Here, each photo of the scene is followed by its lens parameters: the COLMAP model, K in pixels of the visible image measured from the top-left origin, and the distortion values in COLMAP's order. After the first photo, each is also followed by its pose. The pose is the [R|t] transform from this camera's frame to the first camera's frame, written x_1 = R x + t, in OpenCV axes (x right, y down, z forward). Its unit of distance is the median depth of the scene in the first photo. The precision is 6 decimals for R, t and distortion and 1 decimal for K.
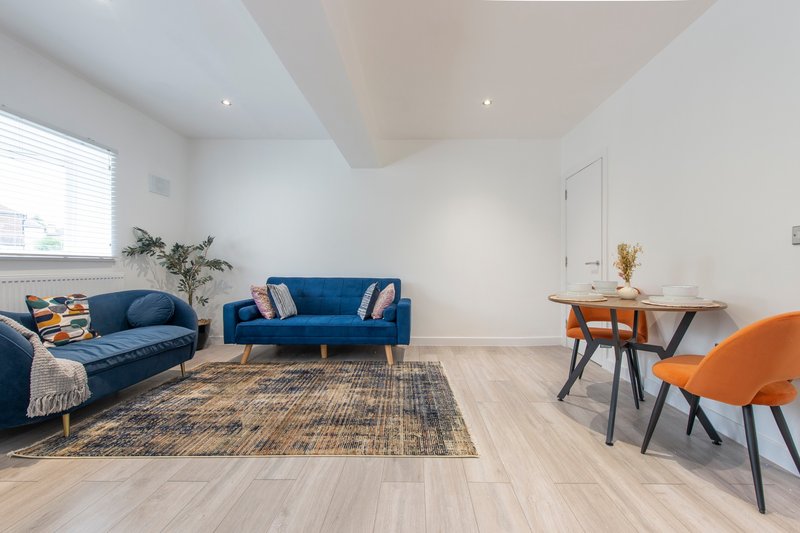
lens RADIAL K [[324.3, 0, 407.9], [0, 324.3, 267.8], [0, 0, 1]] dist [0.017689, -0.006236]
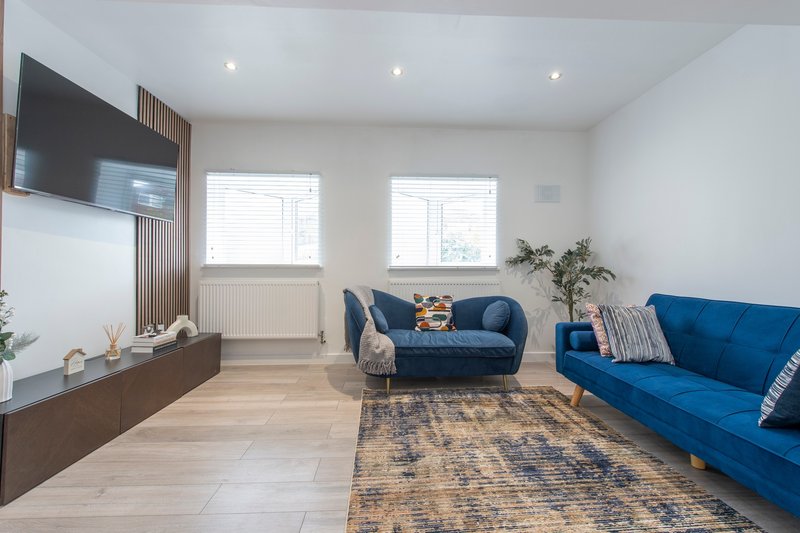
lens RADIAL K [[320.4, 0, 400.0], [0, 320.4, 266.5], [0, 0, 1]] dist [0.016441, -0.006423]
pose [[0.068492, -0.006418, -0.997631, 0.302346], [-0.006320, 0.999956, -0.006867, -0.029559], [0.997632, 0.006775, 0.068448, 0.771076]]
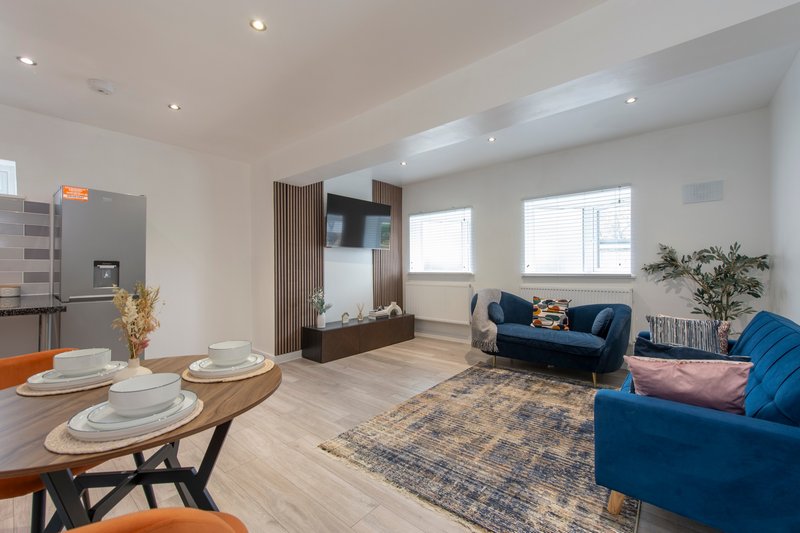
lens RADIAL K [[330.9, 0, 400.0], [0, 330.9, 266.5], [0, 0, 1]] dist [0.020315, -0.006014]
pose [[-0.631573, 0.005741, -0.775295, 0.729451], [0.007464, 0.999971, 0.001324, -0.089903], [0.775281, -0.004951, -0.631598, 1.489889]]
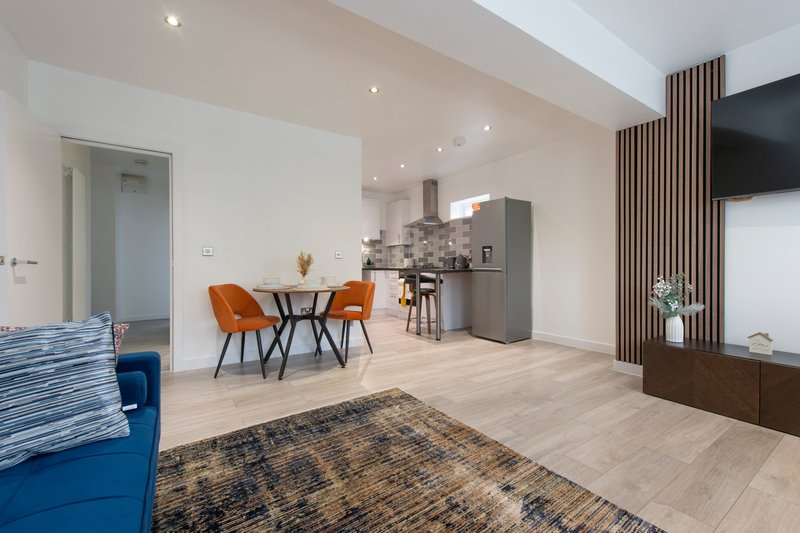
lens RADIAL K [[330.9, 0, 400.0], [0, 330.9, 266.5], [0, 0, 1]] dist [0.020315, -0.006014]
pose [[-0.573379, 0.003160, 0.819284, -0.790826], [0.004462, 0.999990, -0.000735, -0.003315], [-0.819278, 0.003234, -0.573388, 1.363278]]
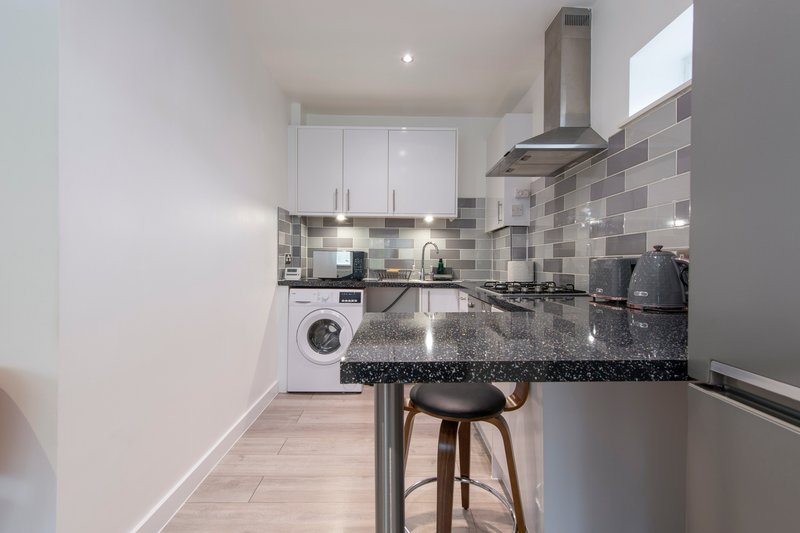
lens RADIAL K [[358.0, 0, 400.0], [0, 358.0, 266.5], [0, 0, 1]] dist [0.018854, -0.010017]
pose [[-0.032704, -0.006340, 0.999445, 0.312299], [-0.006326, 0.999961, 0.006137, -0.059656], [-0.999445, -0.006122, -0.032742, 0.106967]]
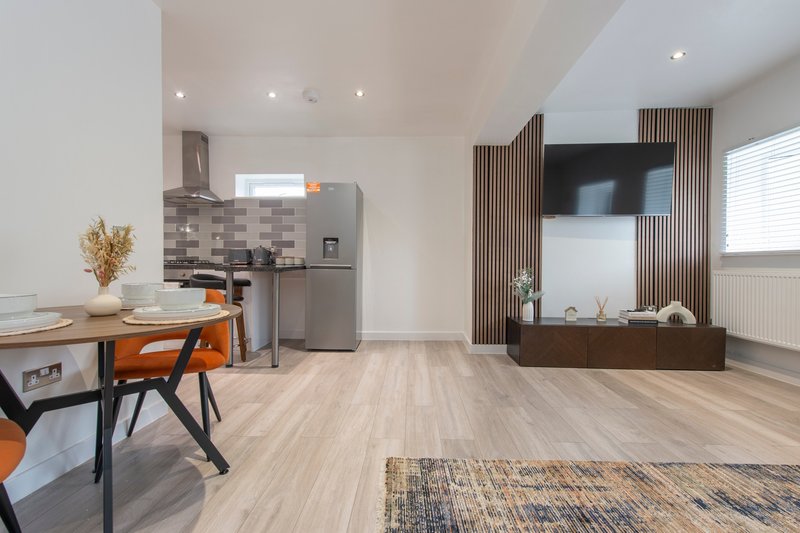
lens RADIAL K [[330.9, 0, 400.0], [0, 330.9, 266.5], [0, 0, 1]] dist [0.020315, -0.006014]
pose [[-0.999916, -0.001215, 0.012904, 0.117911], [-0.001097, 0.999957, 0.009210, 0.001636], [-0.012915, 0.009195, -0.999874, 1.419488]]
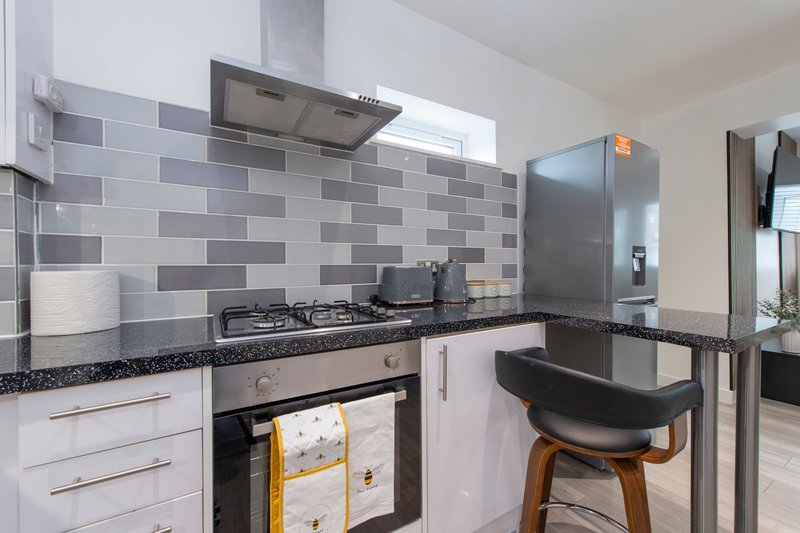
lens RADIAL K [[320.4, 0, 400.0], [0, 320.4, 266.5], [0, 0, 1]] dist [0.016441, -0.006423]
pose [[-0.851332, 0.009674, -0.524538, 1.372141], [0.007140, 0.999951, 0.006854, -0.079845], [0.524578, 0.002090, -0.851360, 0.255432]]
